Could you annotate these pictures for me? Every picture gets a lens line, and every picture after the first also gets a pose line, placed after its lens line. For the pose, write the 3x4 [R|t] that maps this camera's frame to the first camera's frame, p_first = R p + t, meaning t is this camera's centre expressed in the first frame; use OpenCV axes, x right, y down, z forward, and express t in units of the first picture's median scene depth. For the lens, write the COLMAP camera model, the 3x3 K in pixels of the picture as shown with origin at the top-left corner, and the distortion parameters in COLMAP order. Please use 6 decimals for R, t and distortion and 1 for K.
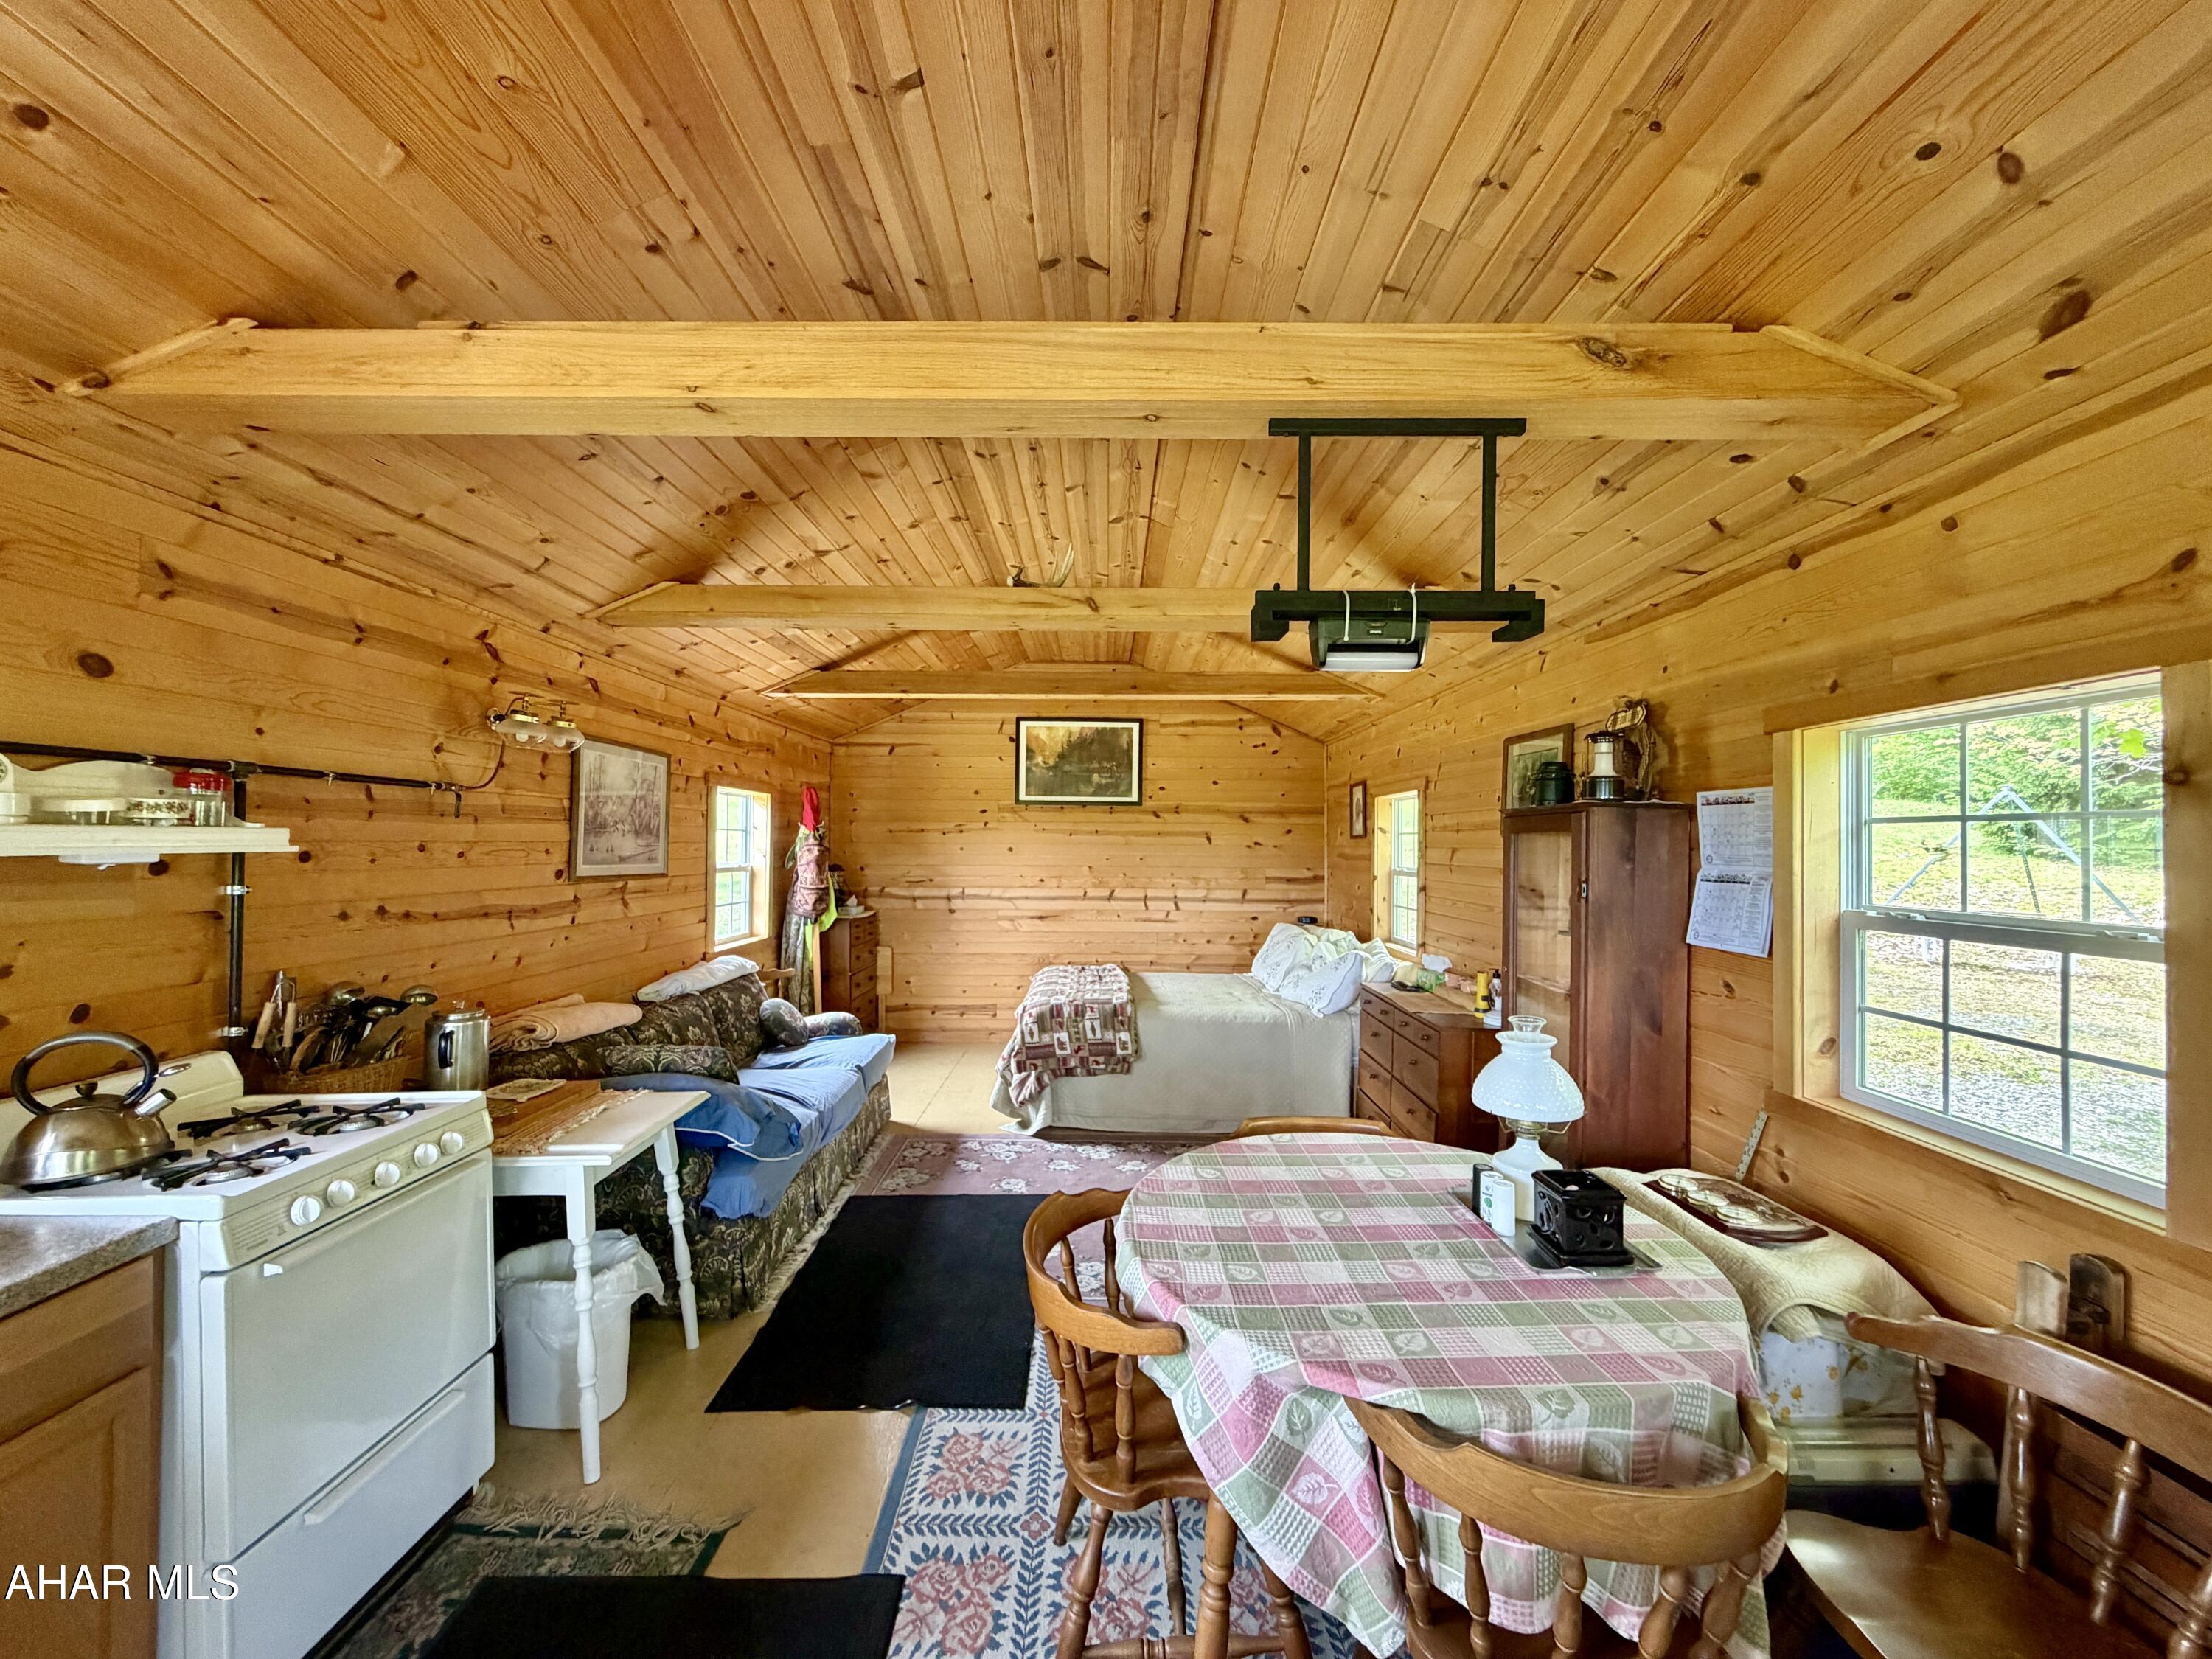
lens RADIAL K [[893.8, 0, 1103.9], [0, 893.8, 833.9], [0, 0, 1]] dist [-0.001411, -0.000083]
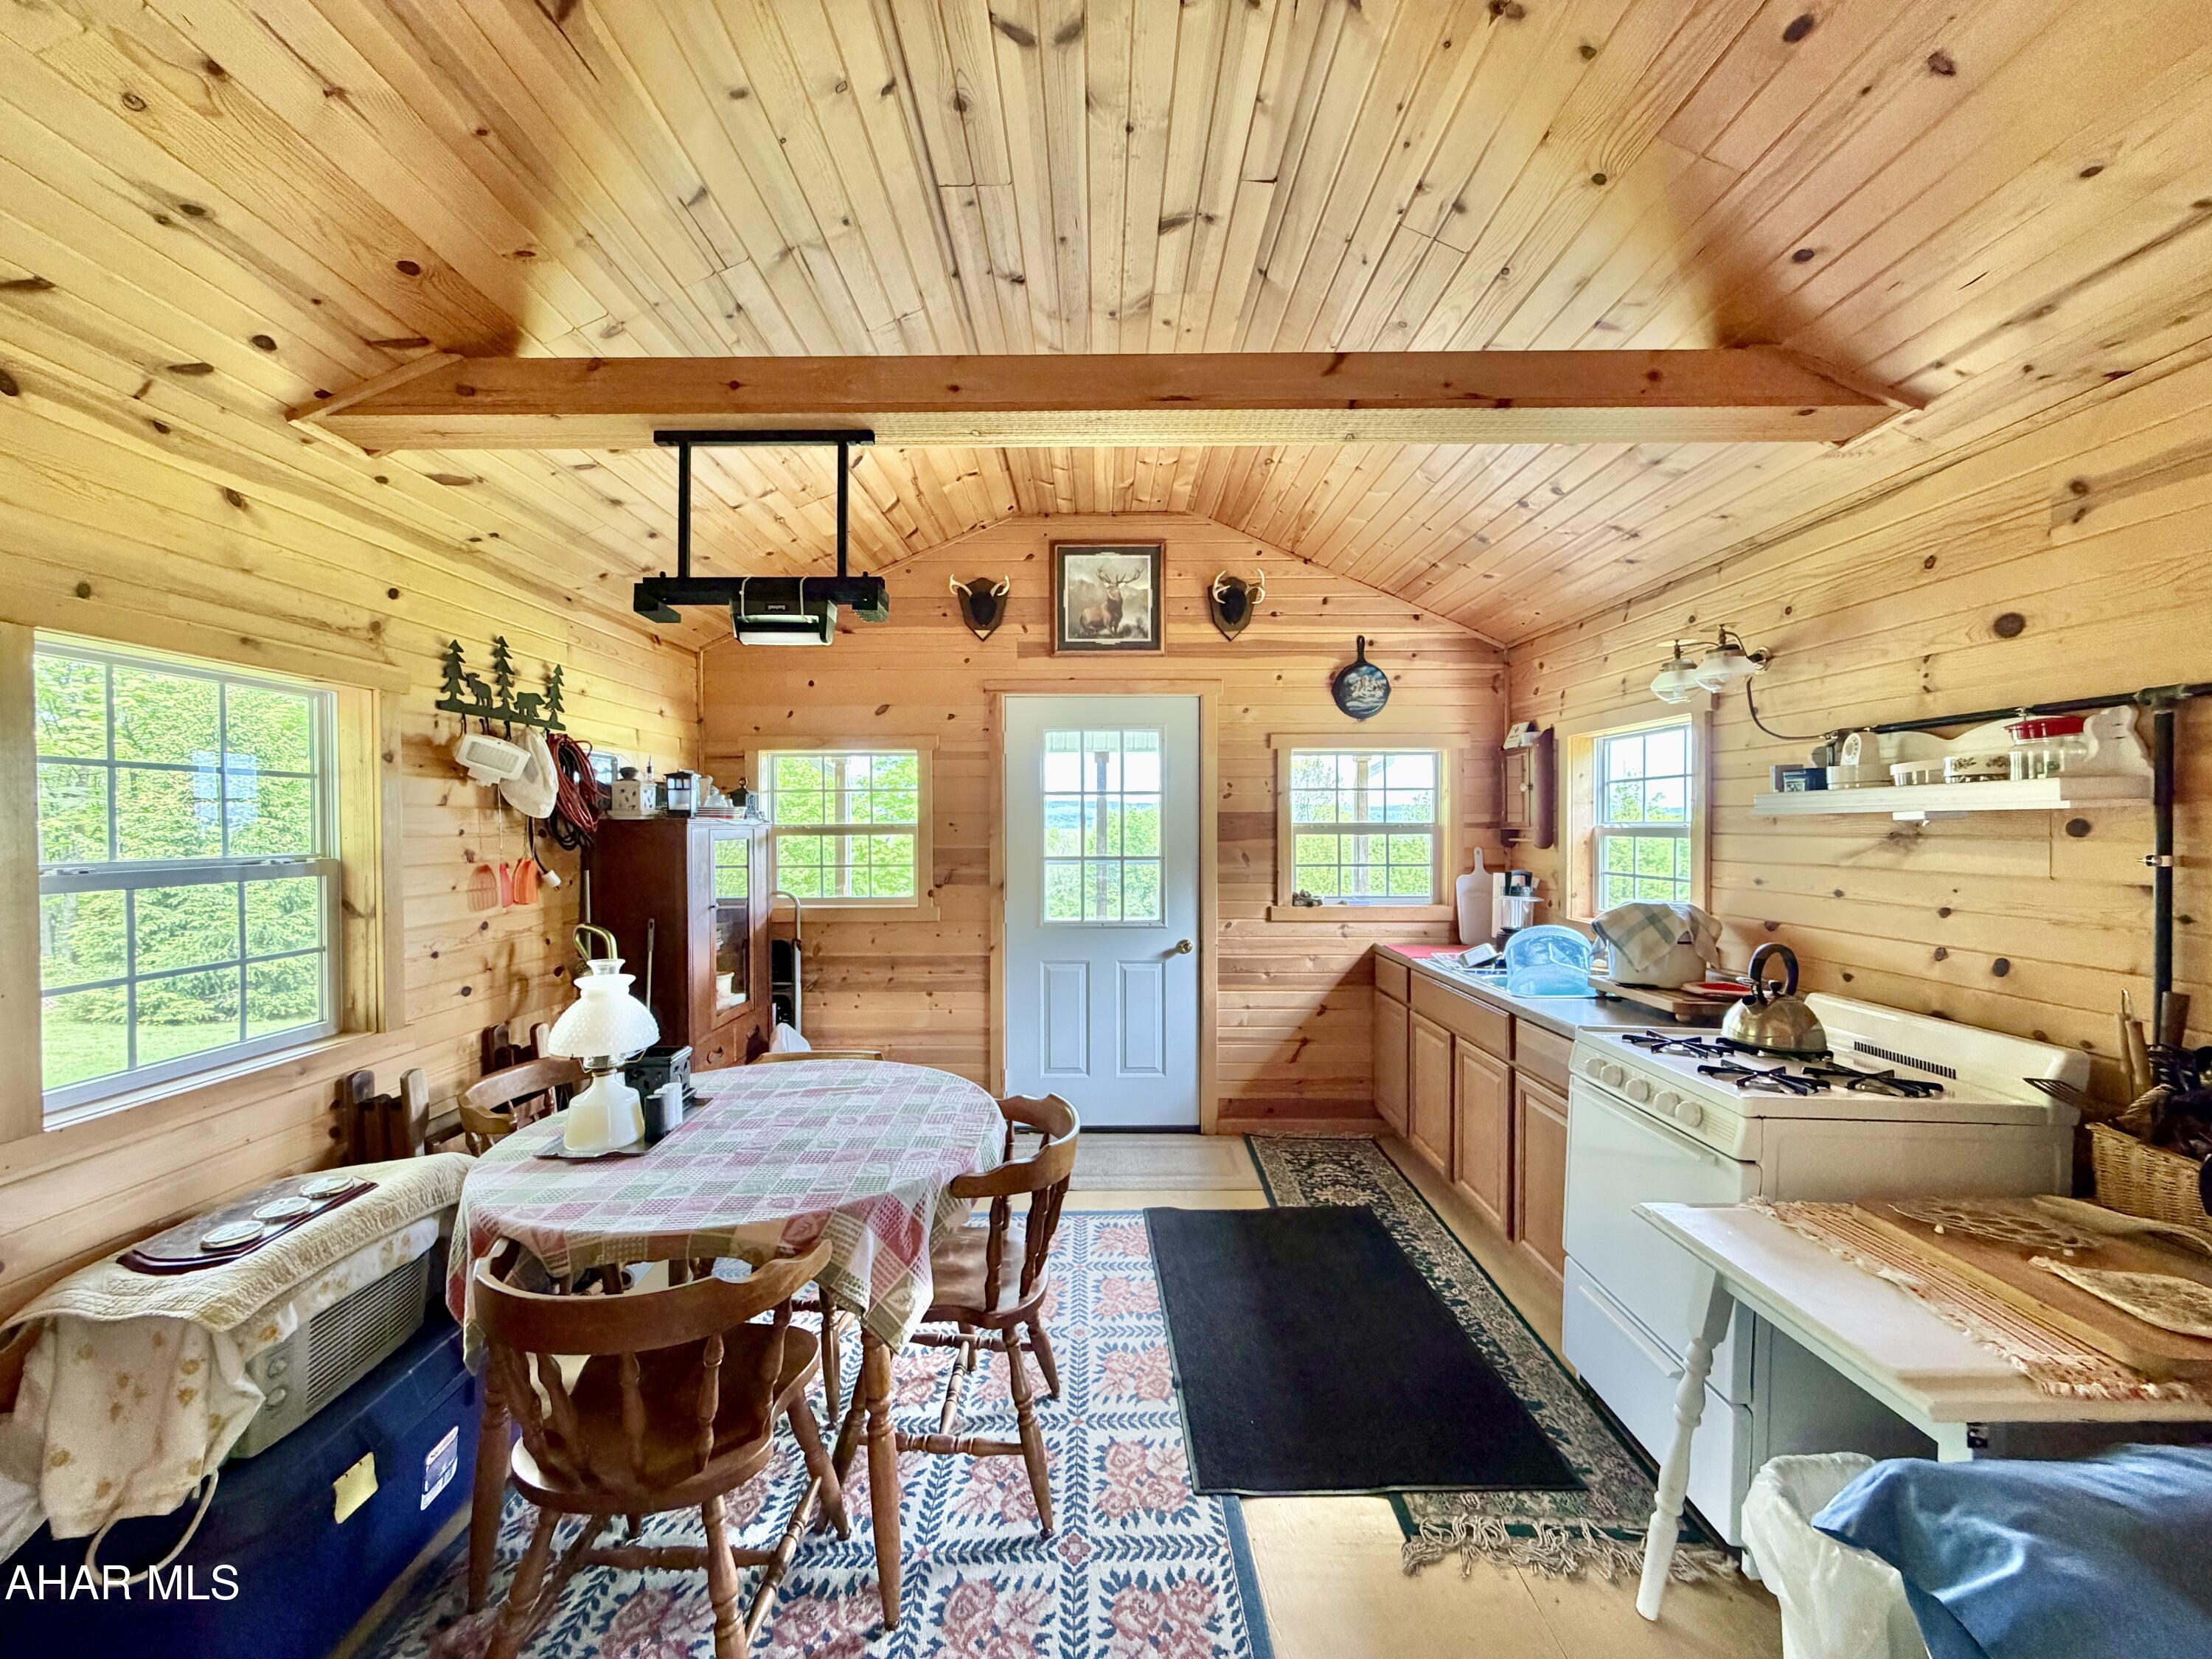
lens RADIAL K [[893.8, 0, 1103.9], [0, 893.8, 833.9], [0, 0, 1]] dist [-0.001411, -0.000083]
pose [[-0.999953, -0.006029, -0.007585, -0.097169], [-0.006039, 0.999981, 0.001271, 0.049801], [0.007578, 0.001316, -0.999970, 1.938631]]
